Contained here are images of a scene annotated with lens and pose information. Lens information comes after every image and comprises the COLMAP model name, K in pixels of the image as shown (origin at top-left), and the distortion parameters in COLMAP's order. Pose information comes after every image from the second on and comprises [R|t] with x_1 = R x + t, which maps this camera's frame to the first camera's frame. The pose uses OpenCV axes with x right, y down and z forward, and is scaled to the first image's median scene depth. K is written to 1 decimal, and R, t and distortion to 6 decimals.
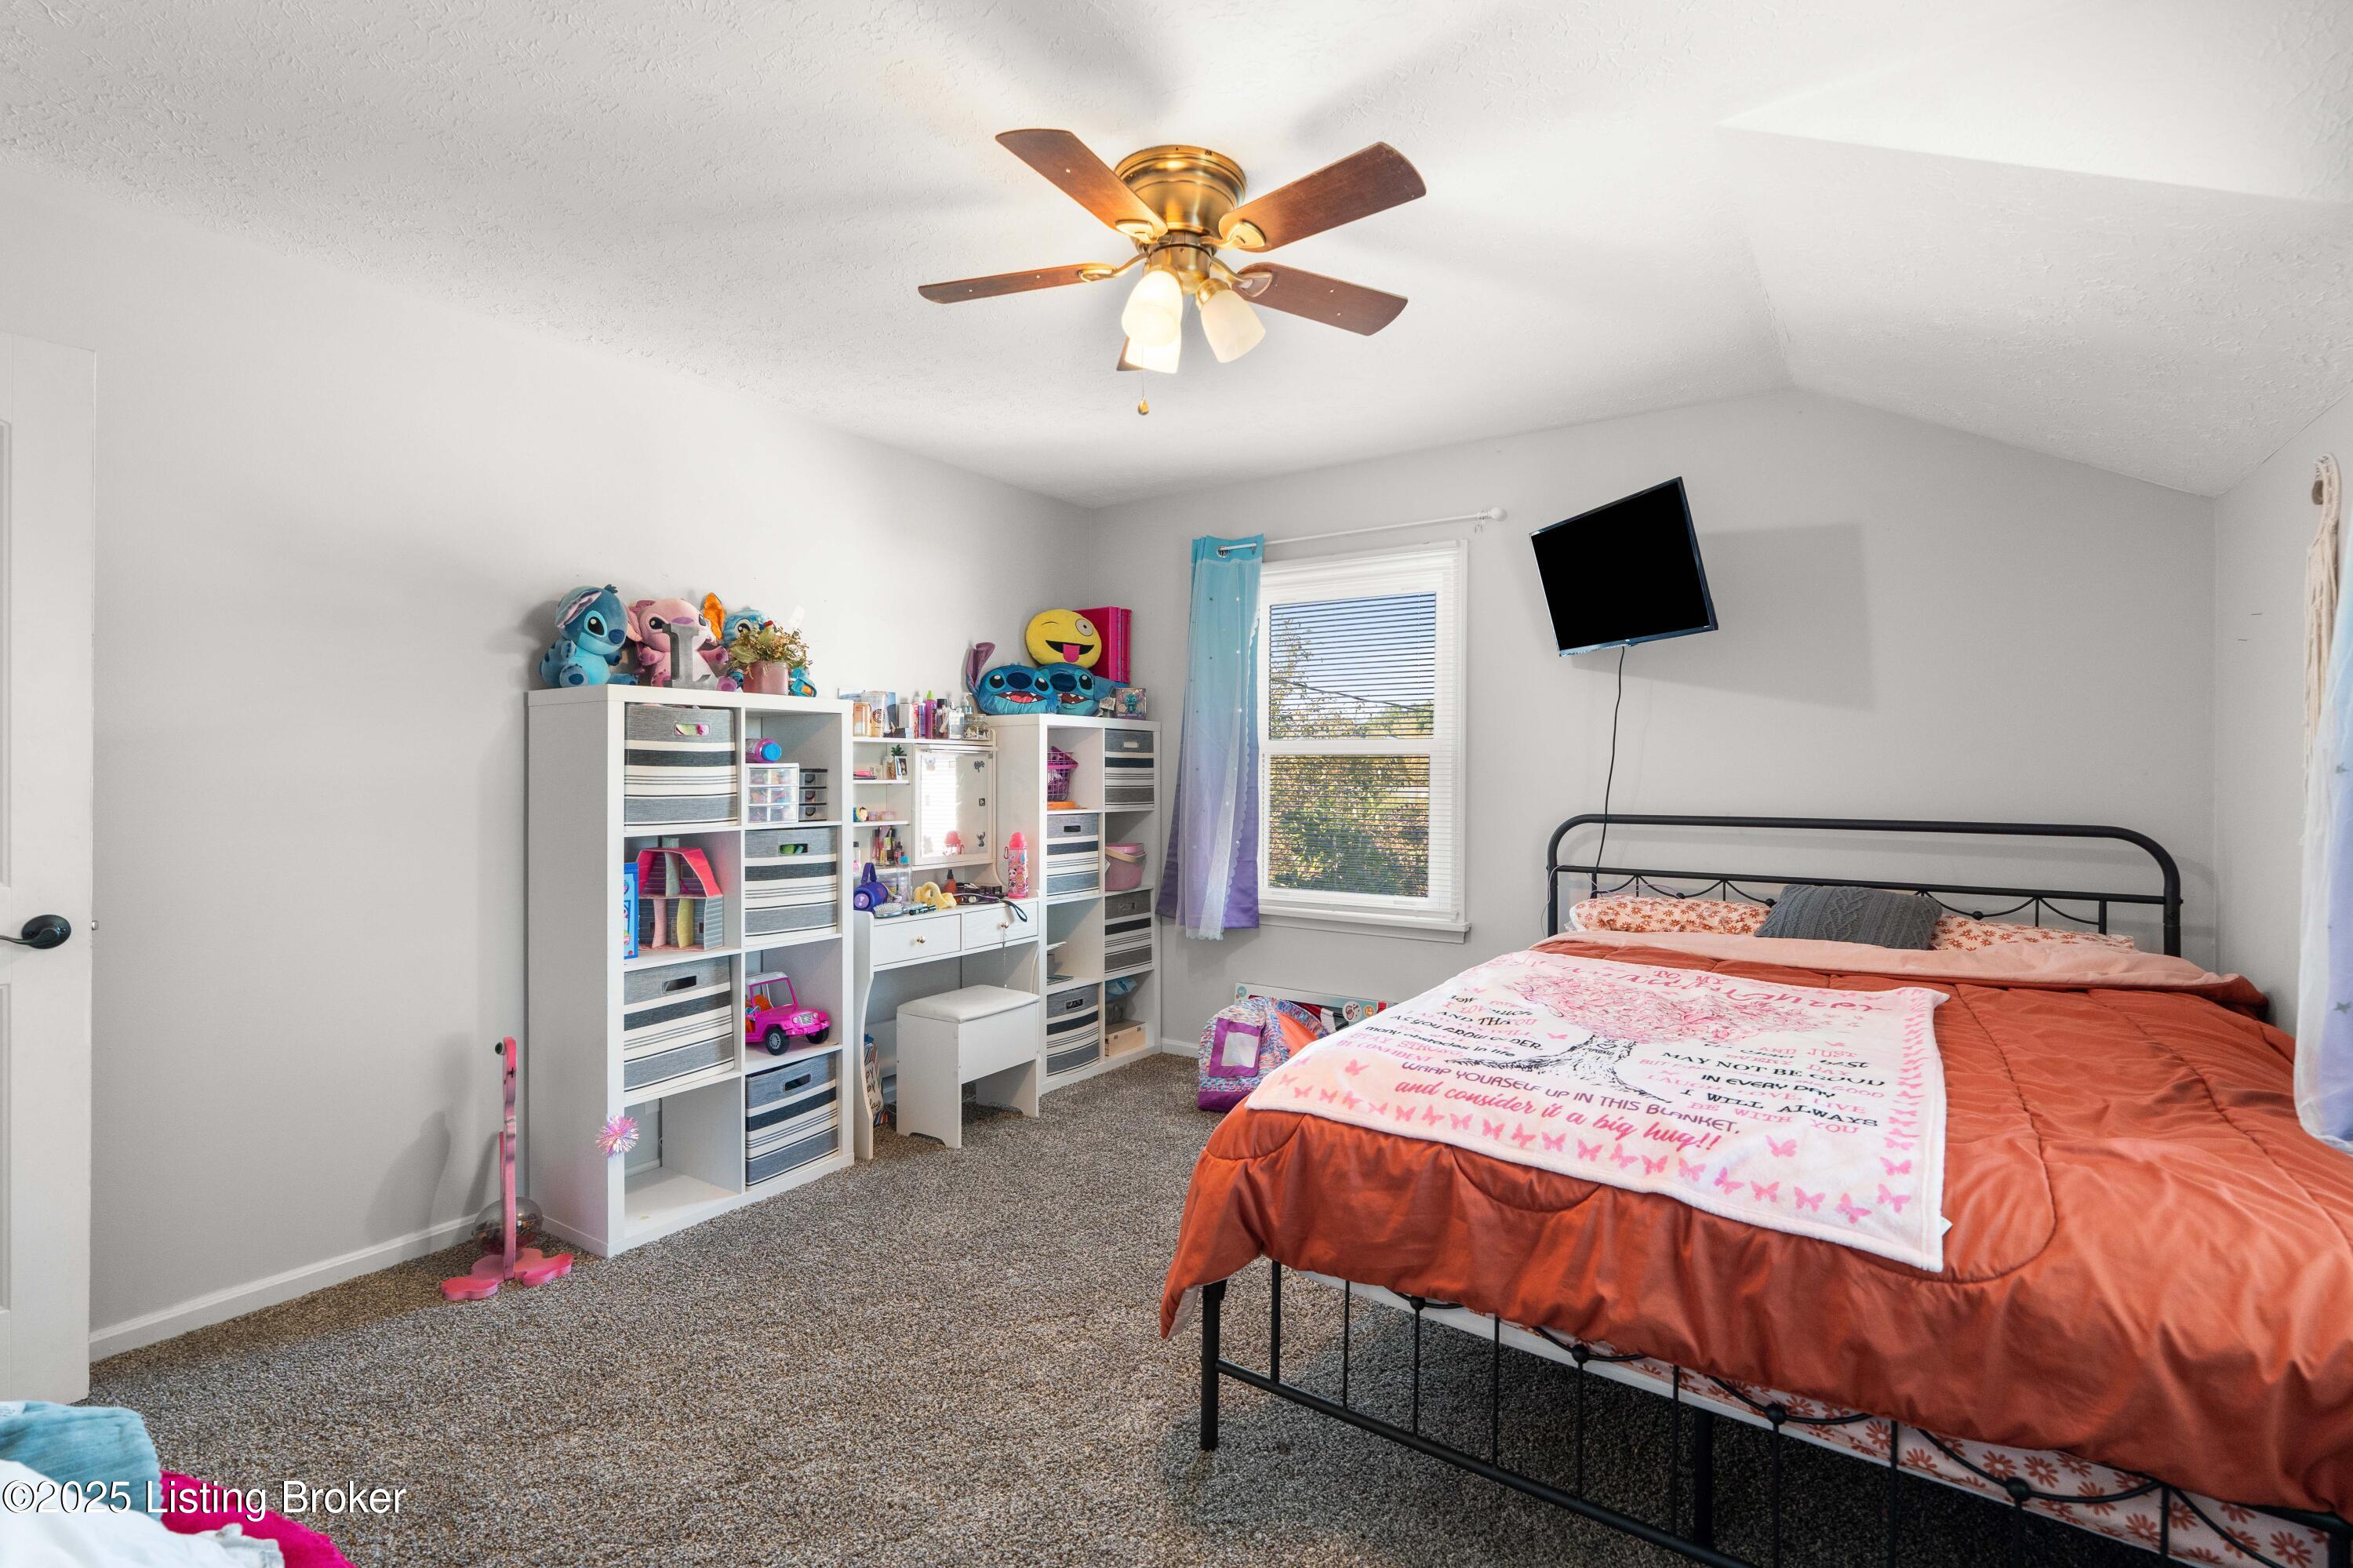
lens RADIAL K [[1057.5, 0, 1179.8], [0, 1057.5, 774.4], [0, 0, 1]] dist [-0.000413, 0.000478]
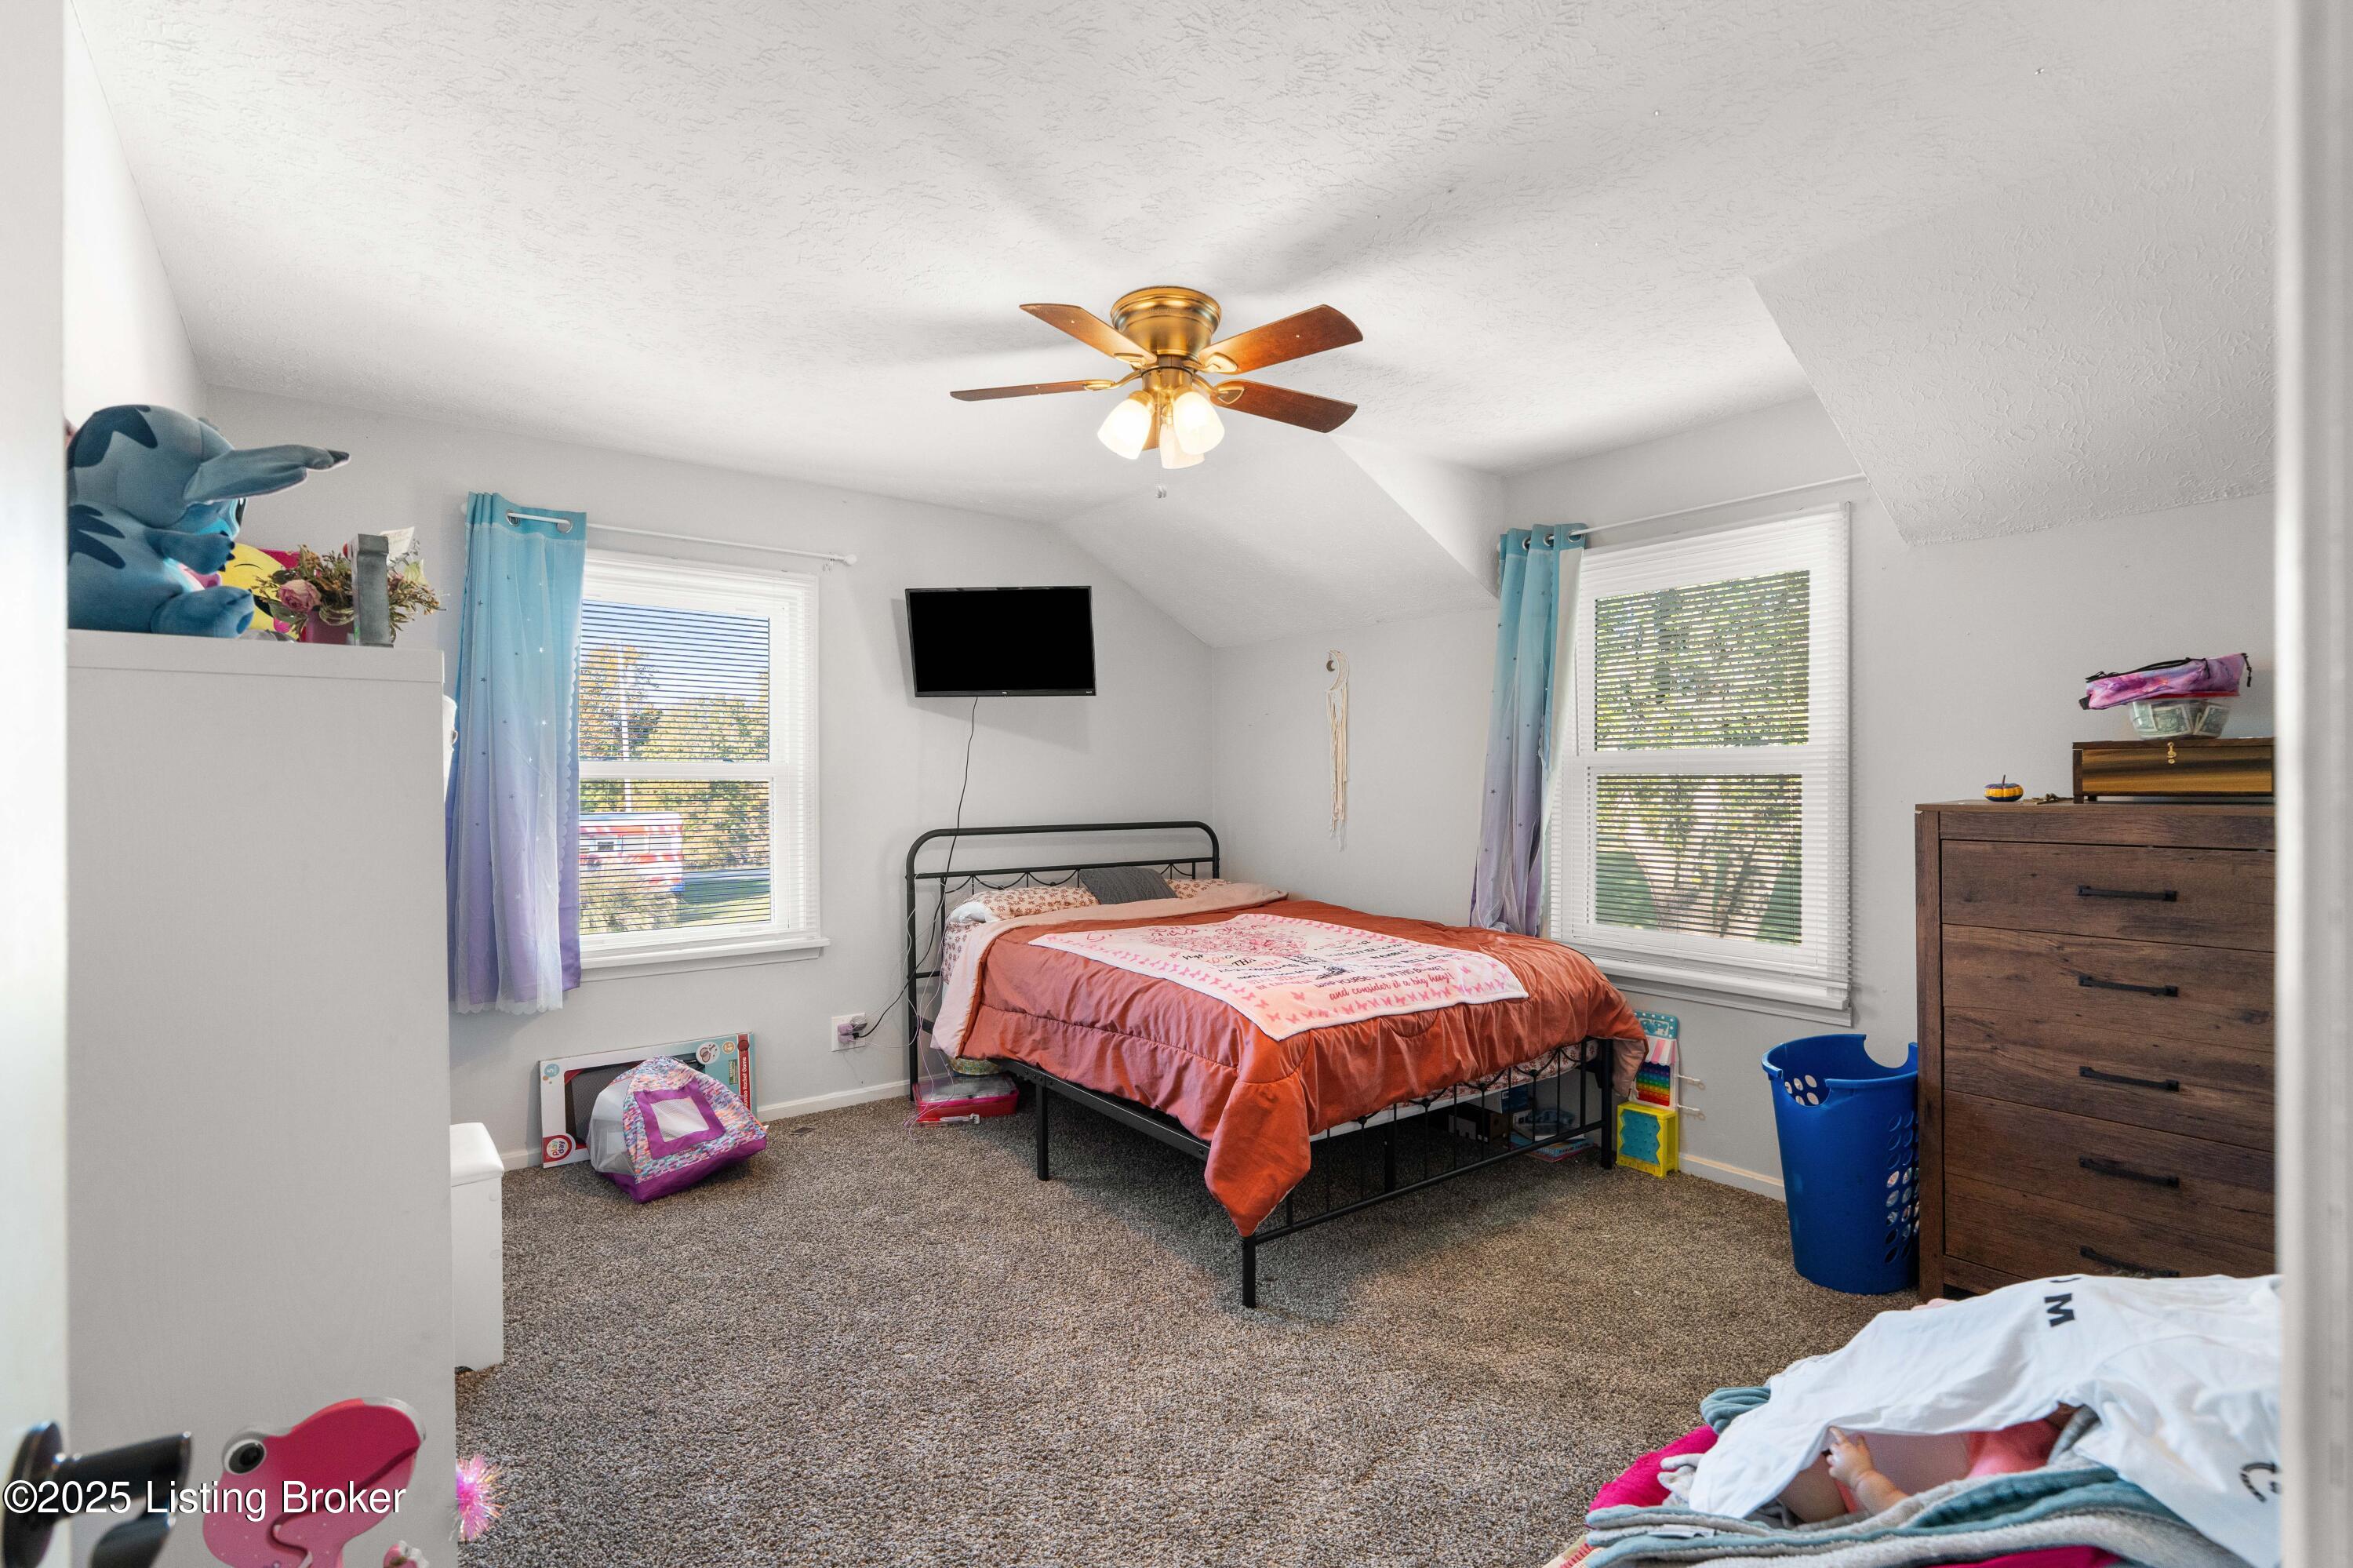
lens RADIAL K [[1057.5, 0, 1182.4], [0, 1057.5, 788.6], [0, 0, 1]] dist [-0.000413, 0.000478]
pose [[0.323620, -0.008444, 0.946149, -0.683700], [0.007121, 0.999954, 0.006488, -0.015165], [-0.946160, 0.004638, 0.323665, 0.348236]]
